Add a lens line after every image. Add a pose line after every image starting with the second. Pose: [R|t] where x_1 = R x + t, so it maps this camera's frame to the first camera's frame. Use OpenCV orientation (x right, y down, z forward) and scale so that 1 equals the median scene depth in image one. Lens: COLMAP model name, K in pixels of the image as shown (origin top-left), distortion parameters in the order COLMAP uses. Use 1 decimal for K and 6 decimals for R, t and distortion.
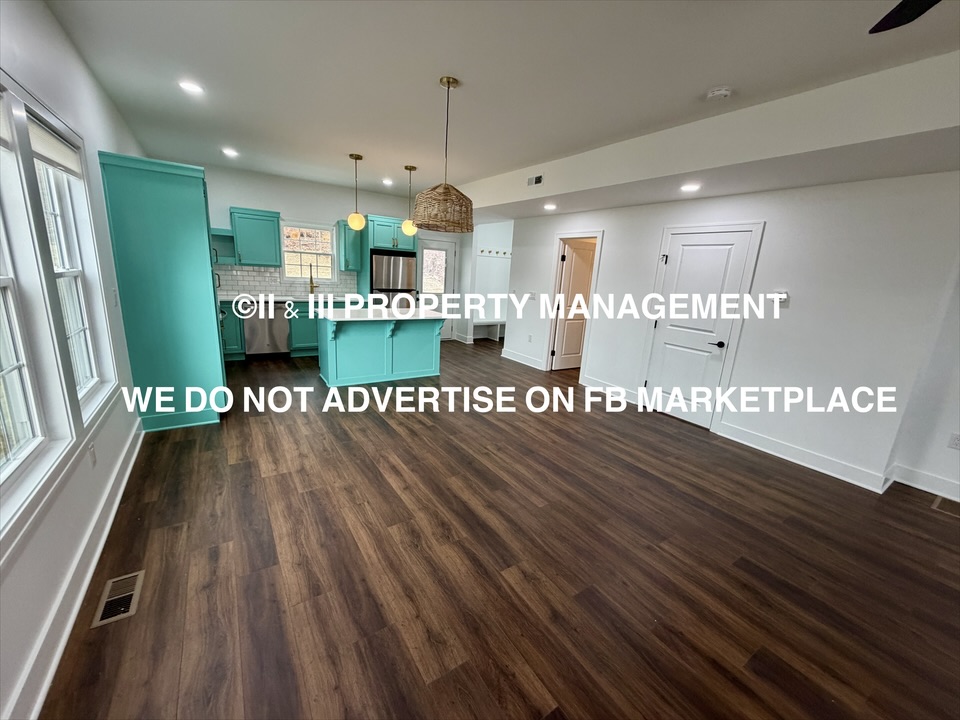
lens RADIAL K [[382.0, 0, 478.5], [0, 382.0, 359.6], [0, 0, 1]] dist [-0.000295, -0.000066]
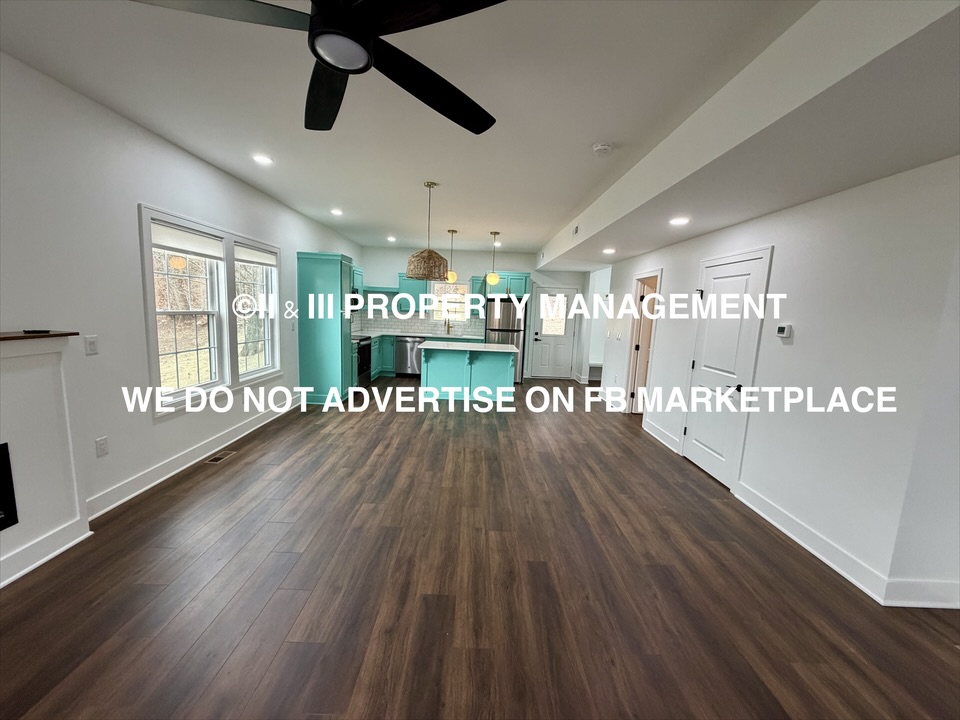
lens RADIAL K [[382.0, 0, 478.0], [0, 382.0, 359.5], [0, 0, 1]] dist [-0.000295, -0.000066]
pose [[0.835263, 0.051292, -0.547453, 0.685689], [-0.121012, 0.988376, -0.092029, 0.051706], [0.536369, 0.143117, 0.831761, -0.039475]]
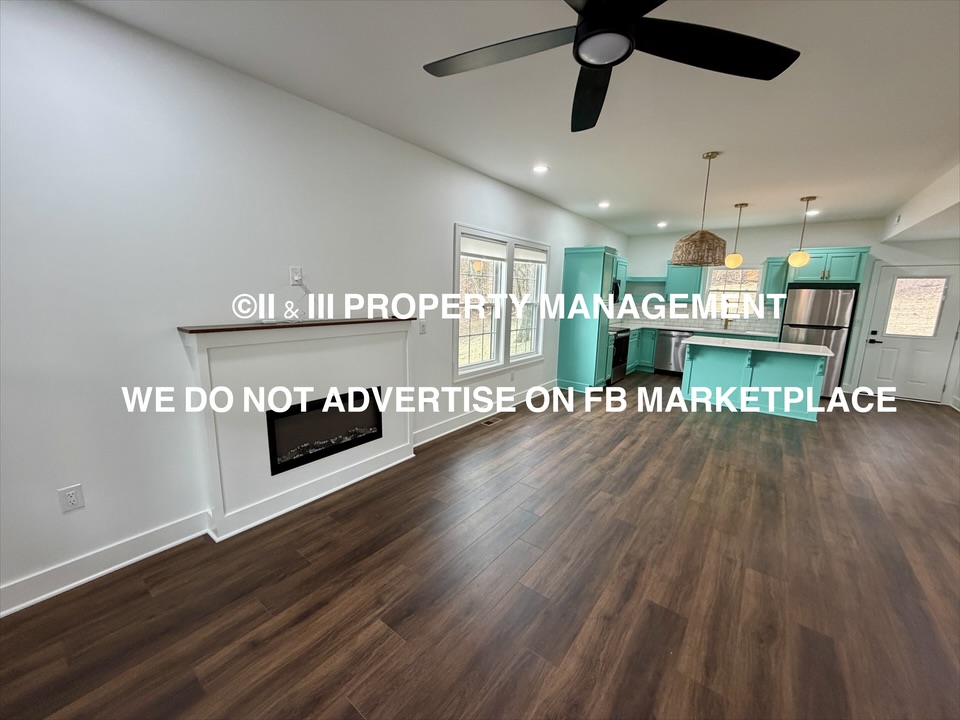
lens RADIAL K [[382.0, 0, 477.0], [0, 382.0, 359.9], [0, 0, 1]] dist [-0.000295, -0.000066]
pose [[0.318101, 0.115879, -0.940948, 0.714180], [-0.220876, 0.974249, 0.045309, 0.053993], [0.921968, 0.193420, 0.335504, -0.030199]]
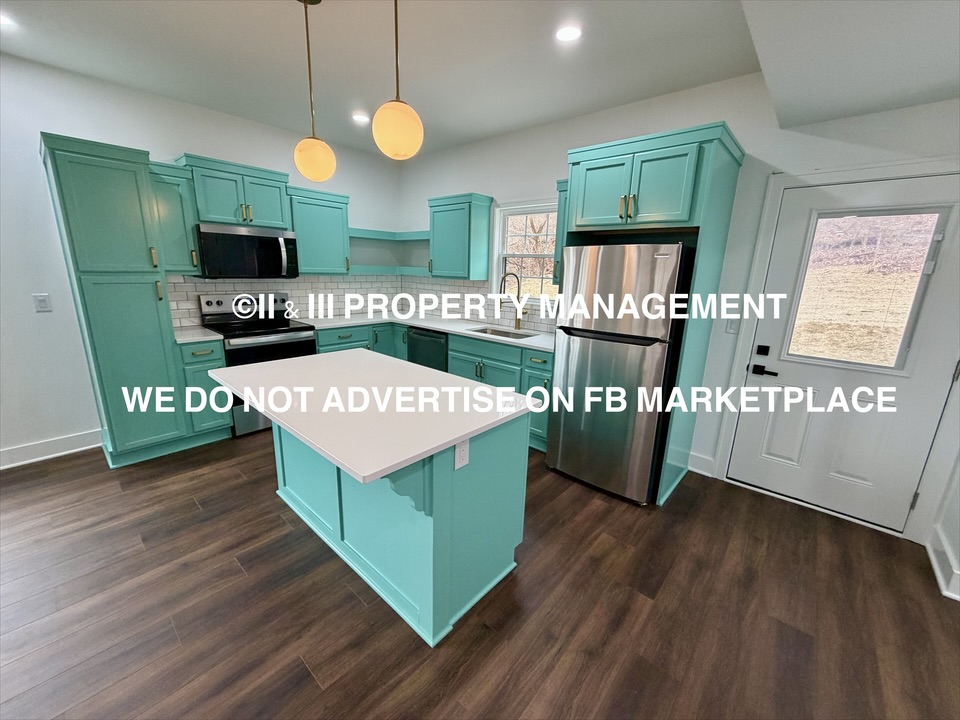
lens RADIAL K [[382.0, 0, 481.8], [0, 382.0, 362.1], [0, 0, 1]] dist [-0.000295, -0.000066]
pose [[0.251841, 0.178737, -0.951120, 0.217623], [-0.235759, 0.964519, 0.118830, -0.320908], [0.938613, 0.194309, 0.285044, 1.460667]]
